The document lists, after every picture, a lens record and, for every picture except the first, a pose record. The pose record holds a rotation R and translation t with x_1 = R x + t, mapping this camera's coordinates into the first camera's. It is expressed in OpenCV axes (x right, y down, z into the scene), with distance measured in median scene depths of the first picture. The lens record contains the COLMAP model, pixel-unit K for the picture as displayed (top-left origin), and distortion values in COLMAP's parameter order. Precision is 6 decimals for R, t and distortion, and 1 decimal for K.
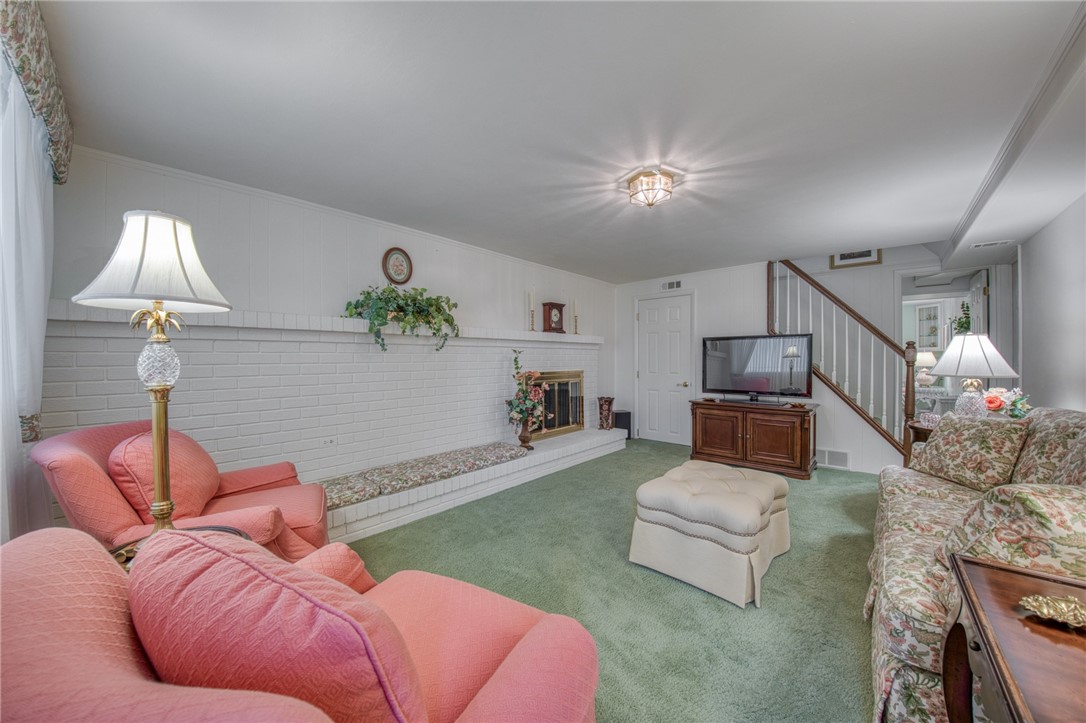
lens RADIAL K [[378.4, 0, 543.0], [0, 378.4, 361.5], [0, 0, 1]] dist [-0.000670, -0.000074]
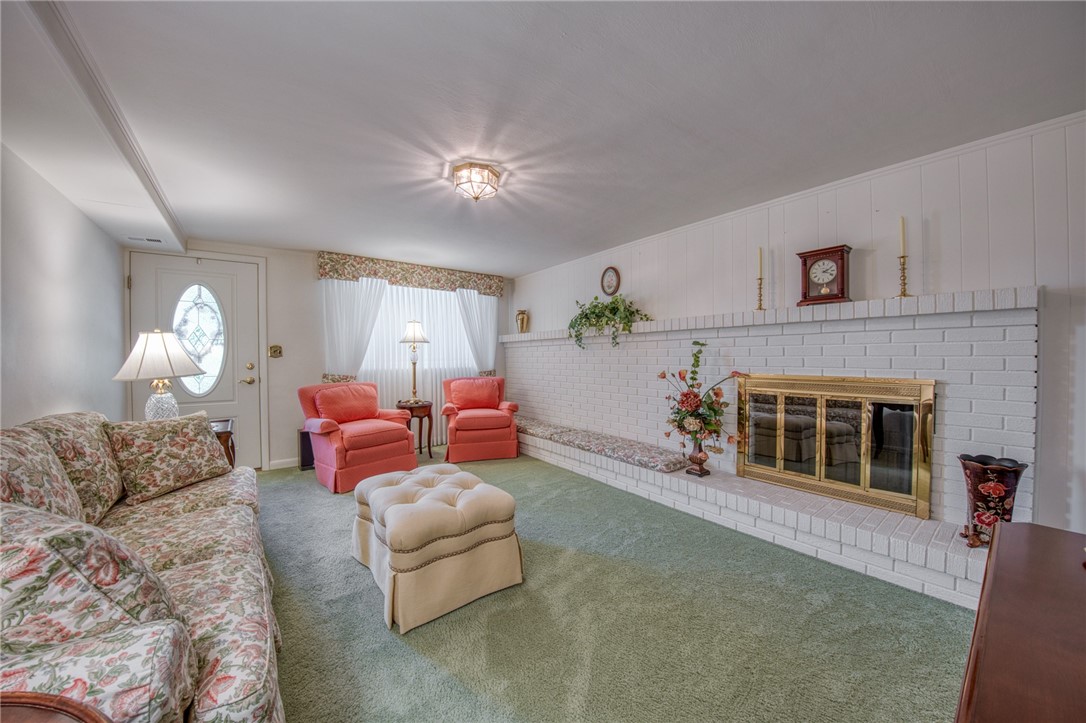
lens RADIAL K [[386.2, 0, 547.8], [0, 386.2, 355.8], [0, 0, 1]] dist [-0.001077, -0.000207]
pose [[-0.182139, 0.004893, -0.983261, 1.132401], [0.000432, 0.999988, 0.004896, -0.008359], [0.983273, 0.000467, -0.182139, 1.248758]]
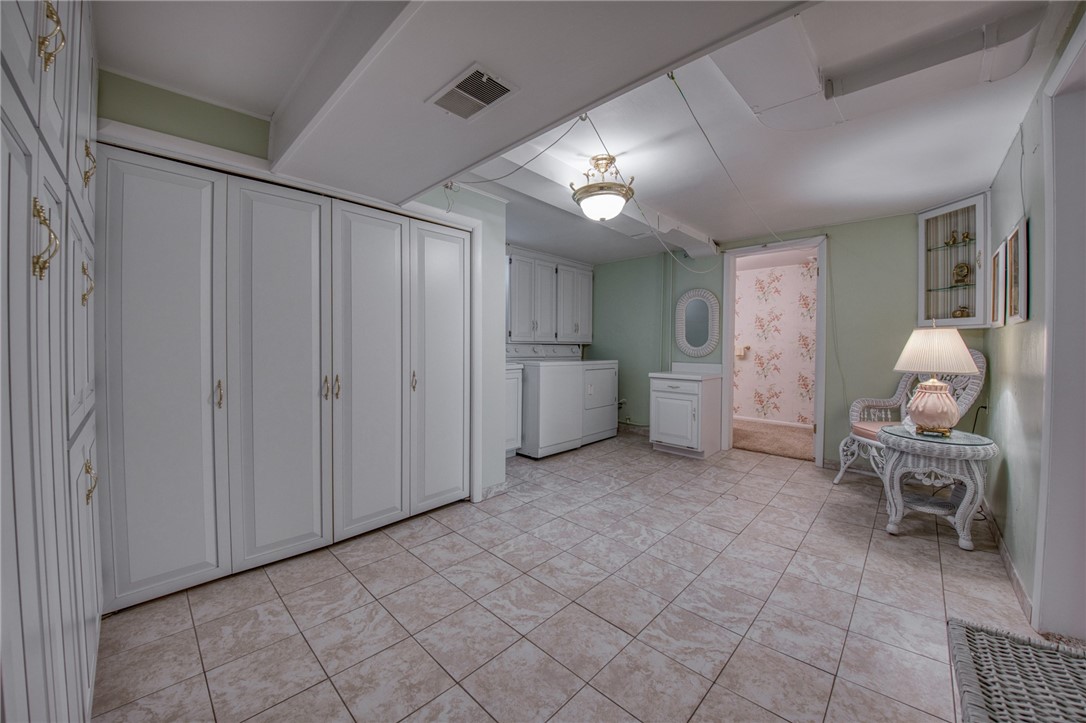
lens RADIAL K [[386.2, 0, 547.8], [0, 386.2, 355.8], [0, 0, 1]] dist [-0.001077, -0.000207]
pose [[0.999777, 0.006091, -0.020231, 0.433282], [-0.005794, 0.999875, 0.014714, -0.003476], [0.020318, -0.014594, 0.999687, 0.419020]]
